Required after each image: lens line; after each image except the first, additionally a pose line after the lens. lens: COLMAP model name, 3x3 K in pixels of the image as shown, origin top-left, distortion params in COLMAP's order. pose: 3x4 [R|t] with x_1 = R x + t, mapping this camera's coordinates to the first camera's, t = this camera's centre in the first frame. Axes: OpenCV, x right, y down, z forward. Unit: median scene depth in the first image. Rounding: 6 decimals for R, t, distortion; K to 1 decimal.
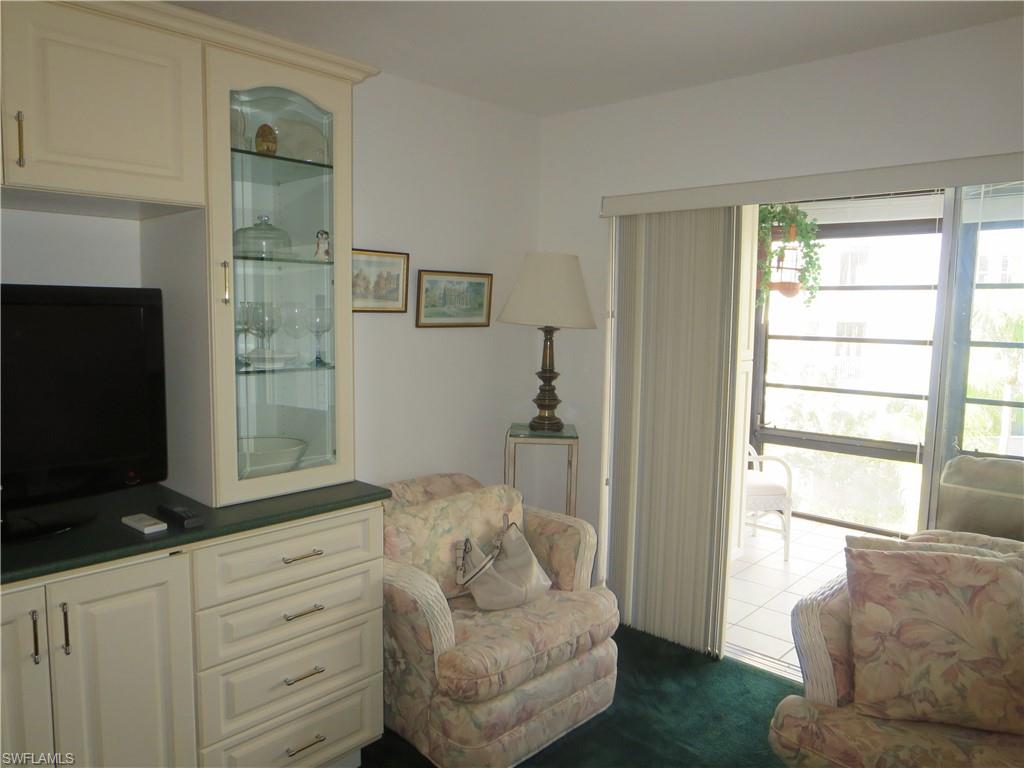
lens RADIAL K [[720.1, 0, 506.2], [0, 720.1, 384.4], [0, 0, 1]] dist [-0.037085, 0.016368]
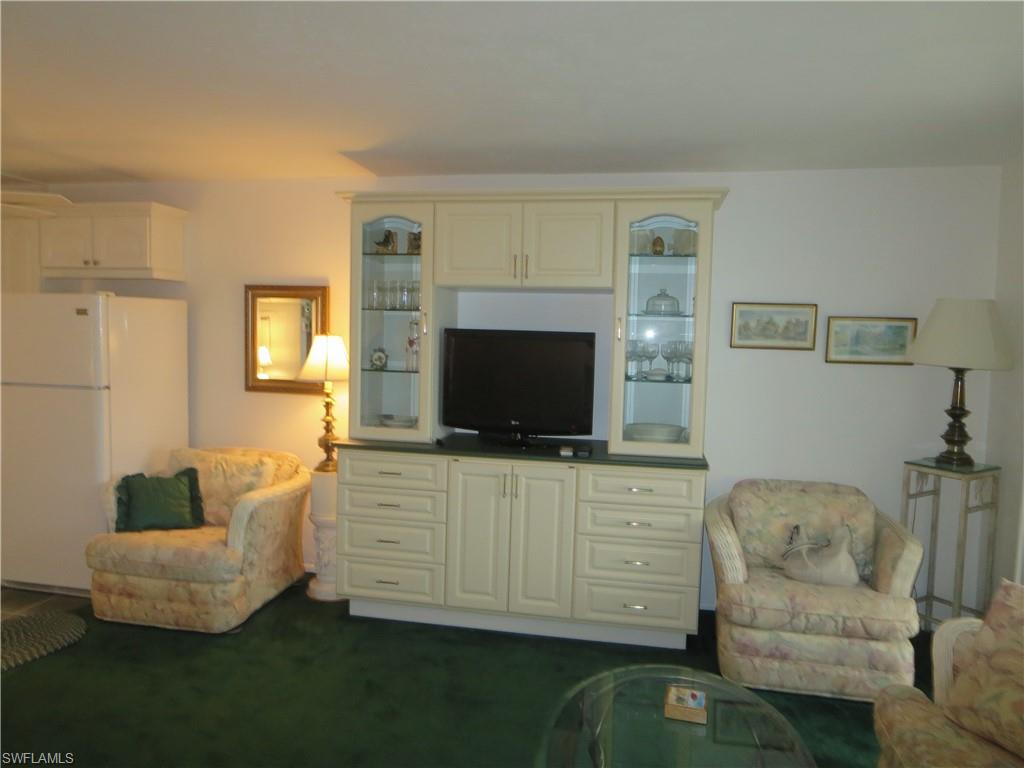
lens RADIAL K [[720.1, 0, 504.0], [0, 720.1, 385.9], [0, 0, 1]] dist [-0.037085, 0.016368]
pose [[0.523067, 0.059980, -0.850179, 0.779433], [-0.106745, 0.994276, 0.004472, 0.018806], [0.845581, 0.088414, 0.526475, -0.147921]]
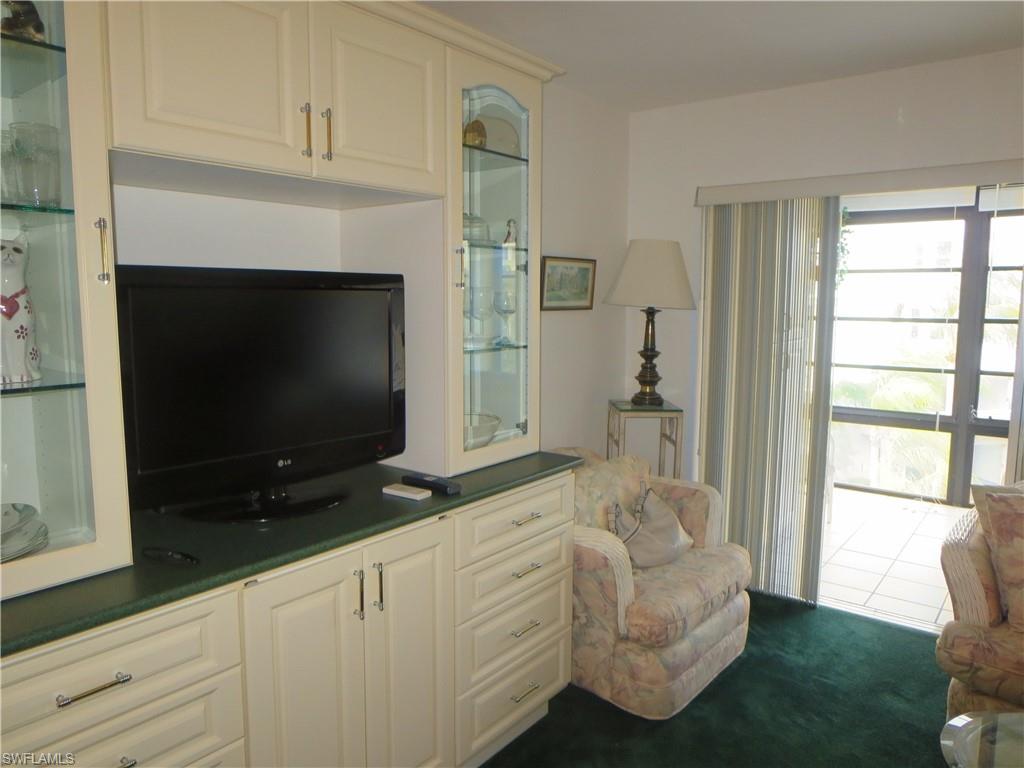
lens RADIAL K [[720.1, 0, 506.1], [0, 720.1, 385.7], [0, 0, 1]] dist [-0.037085, 0.016368]
pose [[0.996331, -0.021744, 0.082777, -0.322054], [0.020141, 0.999594, 0.020143, 0.011492], [-0.083181, -0.018402, 0.996365, -0.068422]]
